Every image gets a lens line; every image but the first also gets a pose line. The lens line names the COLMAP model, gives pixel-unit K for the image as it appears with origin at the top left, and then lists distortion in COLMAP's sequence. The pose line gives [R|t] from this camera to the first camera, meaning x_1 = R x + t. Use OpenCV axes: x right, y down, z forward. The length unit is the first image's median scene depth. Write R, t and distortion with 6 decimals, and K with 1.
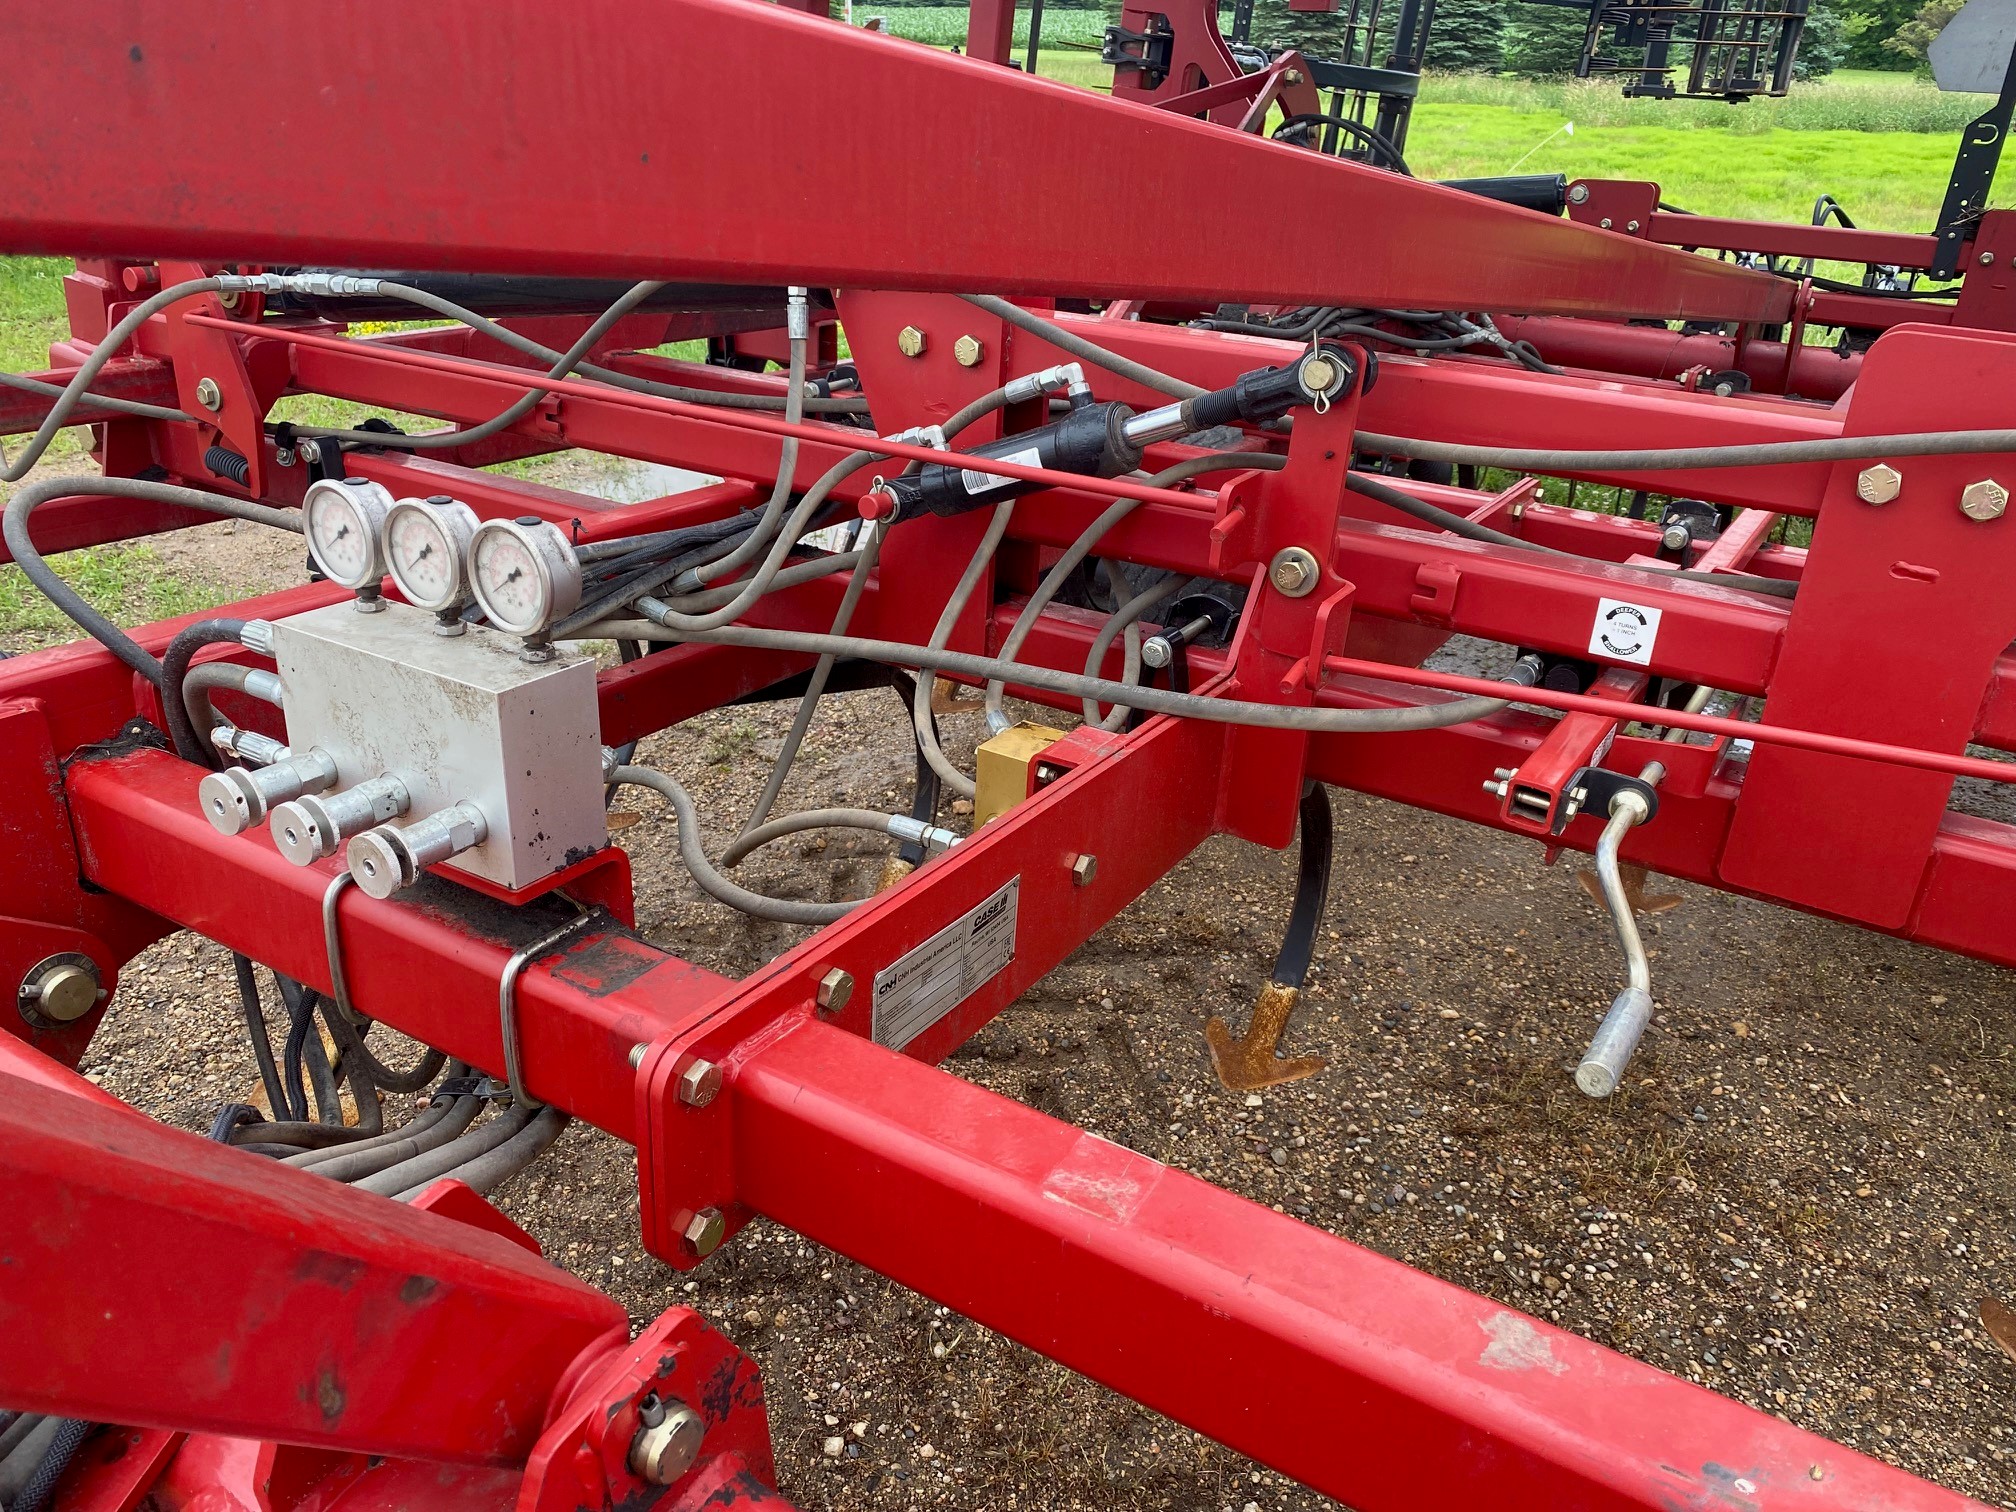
lens RADIAL K [[1536.7, 0, 1018.5], [0, 1536.7, 762.4], [0, 0, 1]] dist [0.035099, -0.032686]
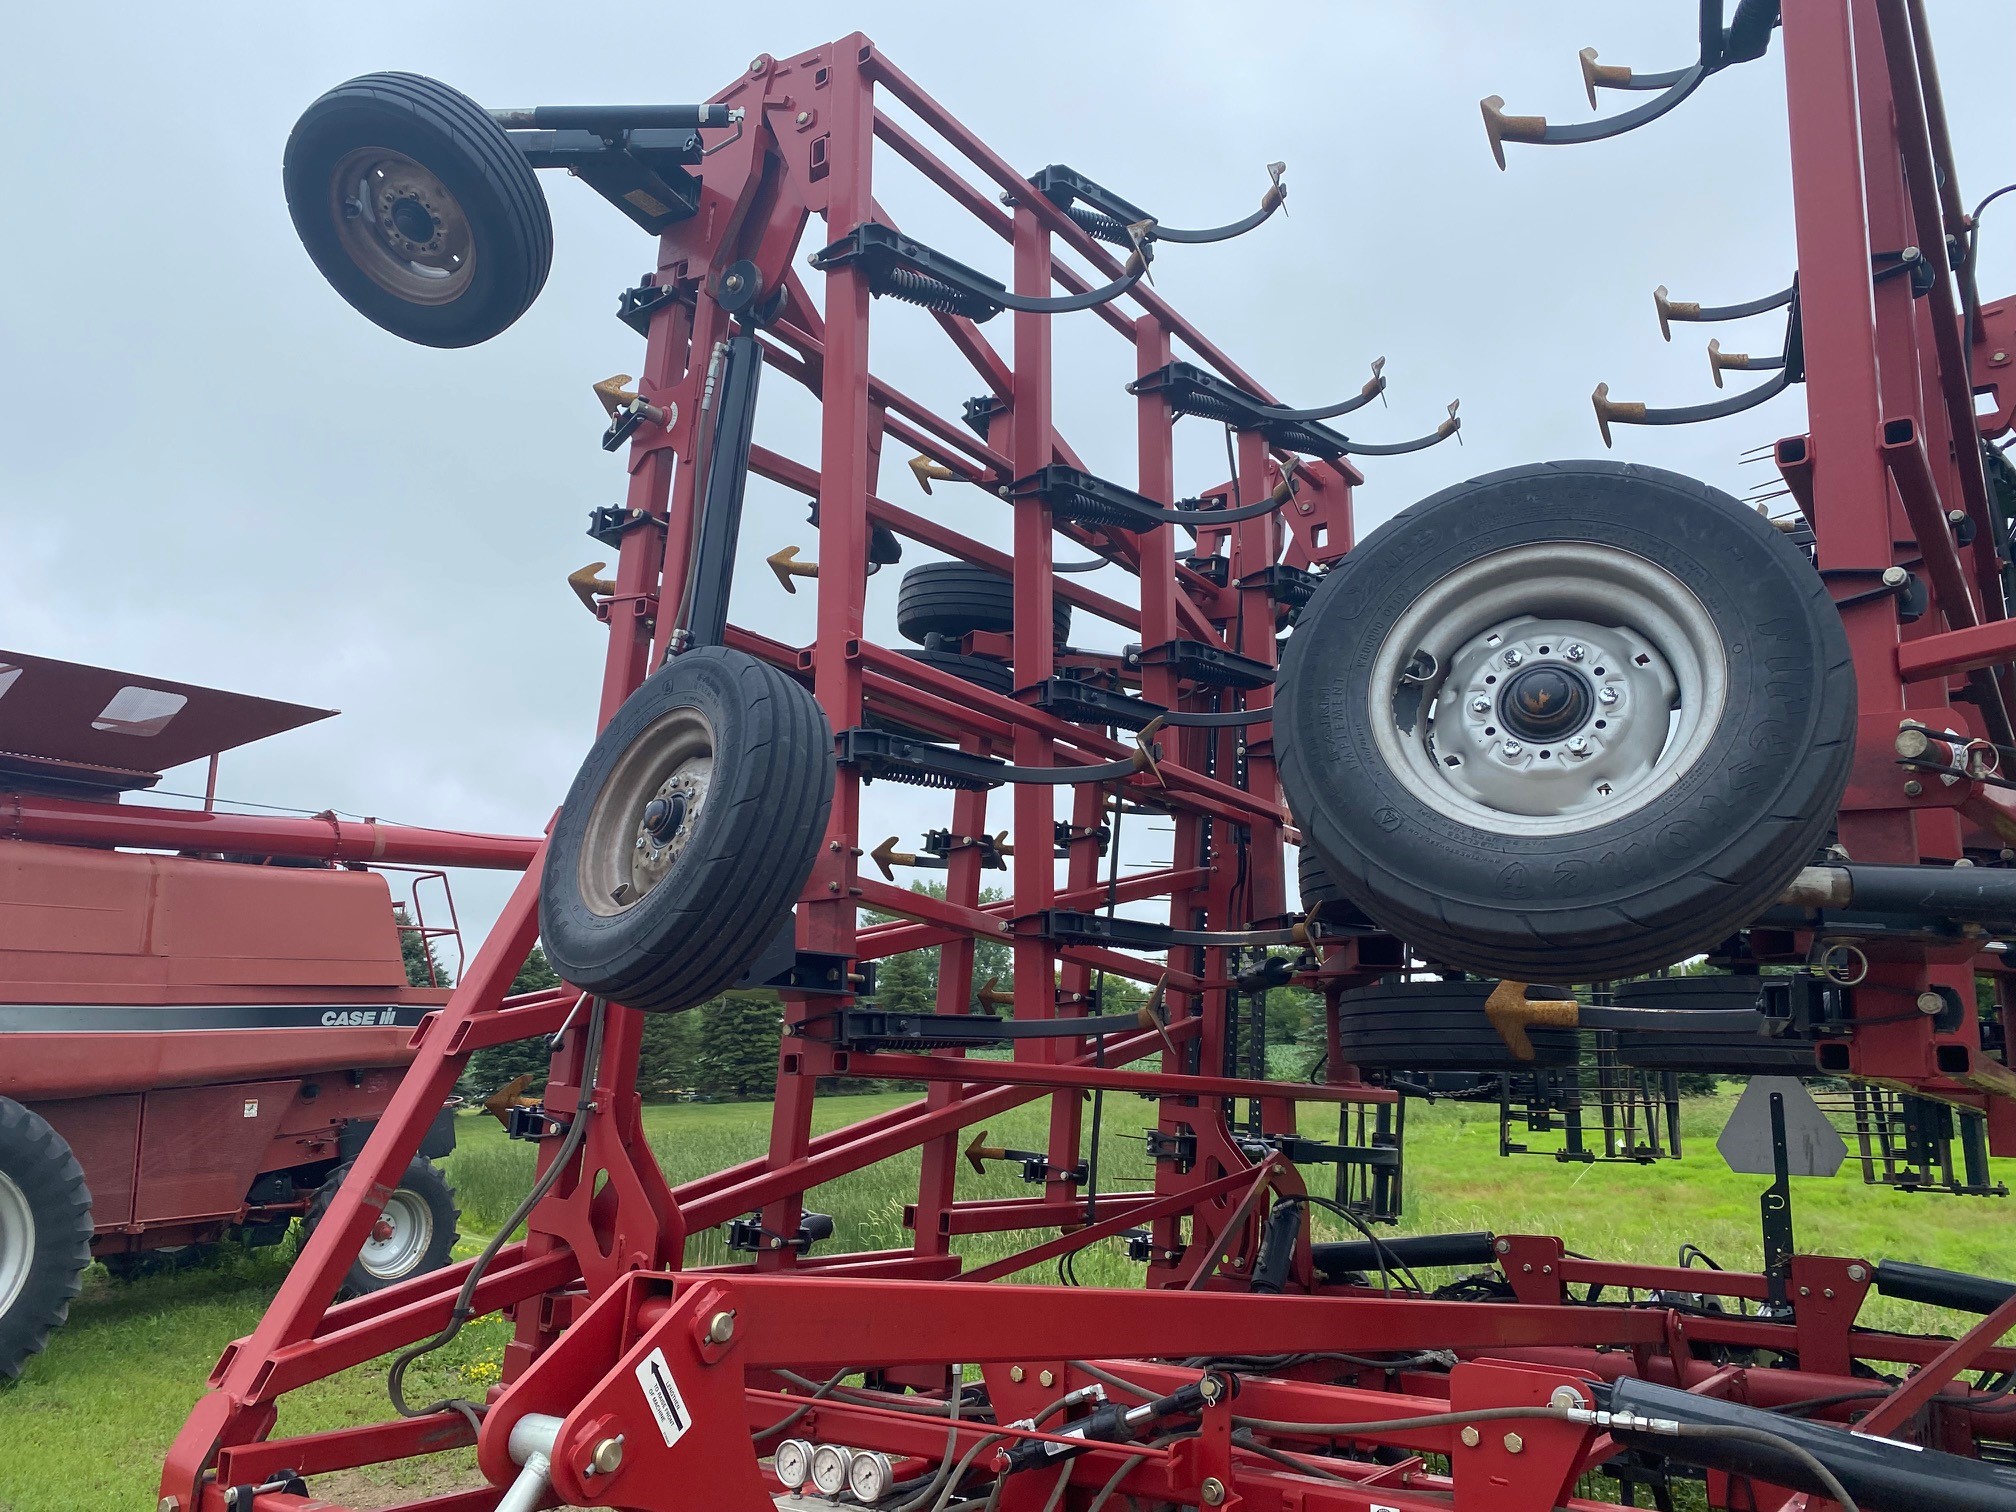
lens RADIAL K [[1536.7, 0, 992.8], [0, 1536.7, 760.3], [0, 0, 1]] dist [0.035099, -0.032686]
pose [[0.996956, -0.047799, -0.061600, 0.046711], [0.001718, 0.803327, -0.595536, 0.219279], [0.077950, 0.593617, 0.800963, -0.844800]]
